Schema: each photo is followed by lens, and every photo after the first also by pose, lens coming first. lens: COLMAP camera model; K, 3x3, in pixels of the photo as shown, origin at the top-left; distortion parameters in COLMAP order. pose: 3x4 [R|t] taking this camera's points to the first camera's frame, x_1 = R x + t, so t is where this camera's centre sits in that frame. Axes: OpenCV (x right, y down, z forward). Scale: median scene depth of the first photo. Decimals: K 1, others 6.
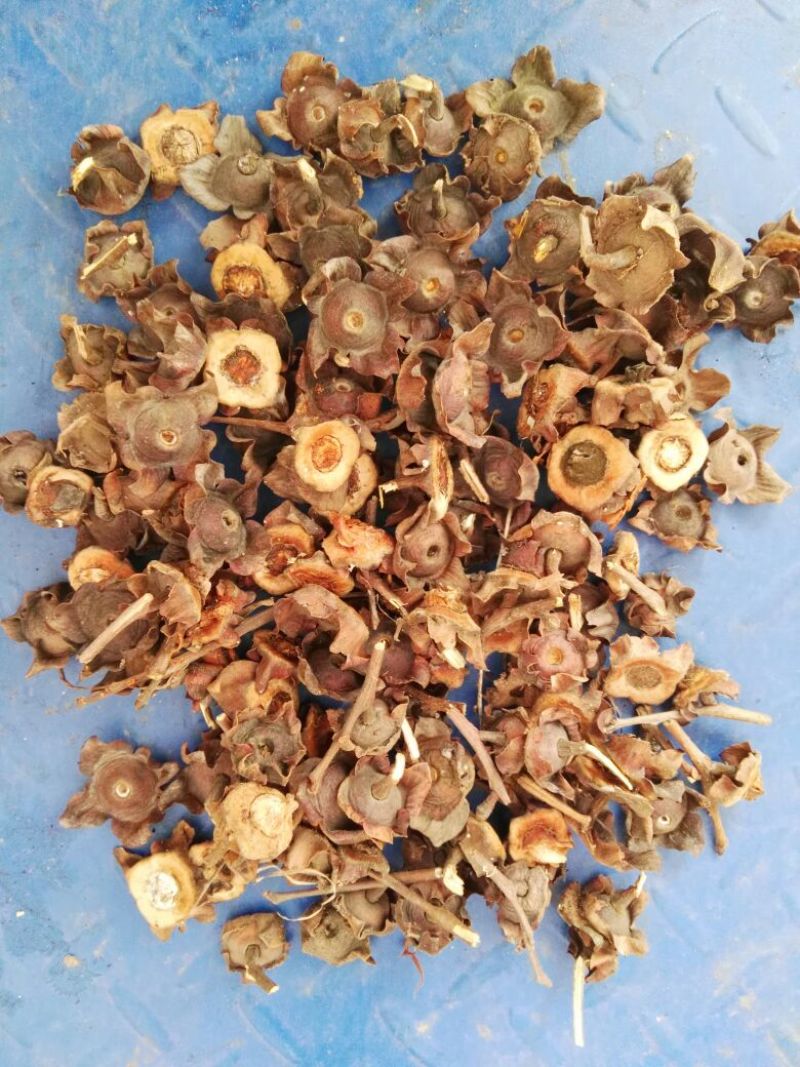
lens RADIAL K [[831.8, 0, 400.0], [0, 831.8, 533.5], [0, 0, 1]] dist [0.066012, -0.128268]
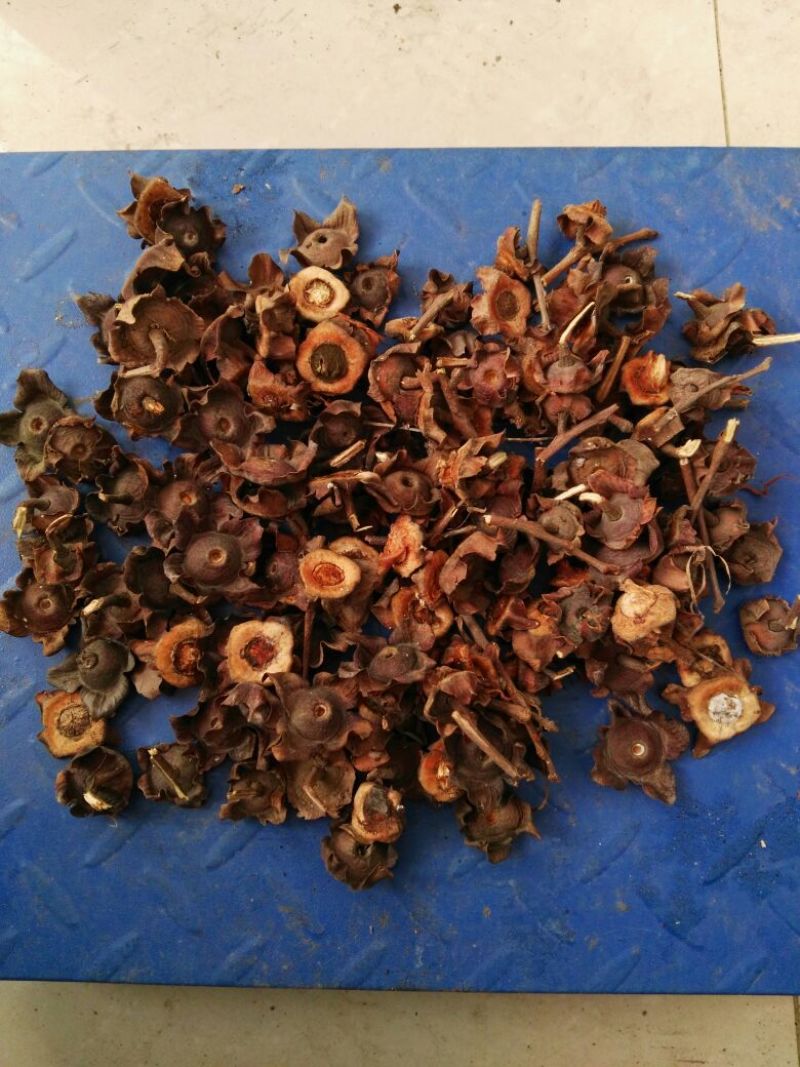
lens RADIAL K [[820.9, 0, 400.0], [0, 820.9, 533.5], [0, 0, 1]] dist [0.090820, -0.189343]
pose [[-0.050594, -0.994260, 0.094274, -0.140127], [0.997140, -0.055595, -0.051205, 0.066251], [0.056152, 0.091413, 0.994229, -0.151913]]
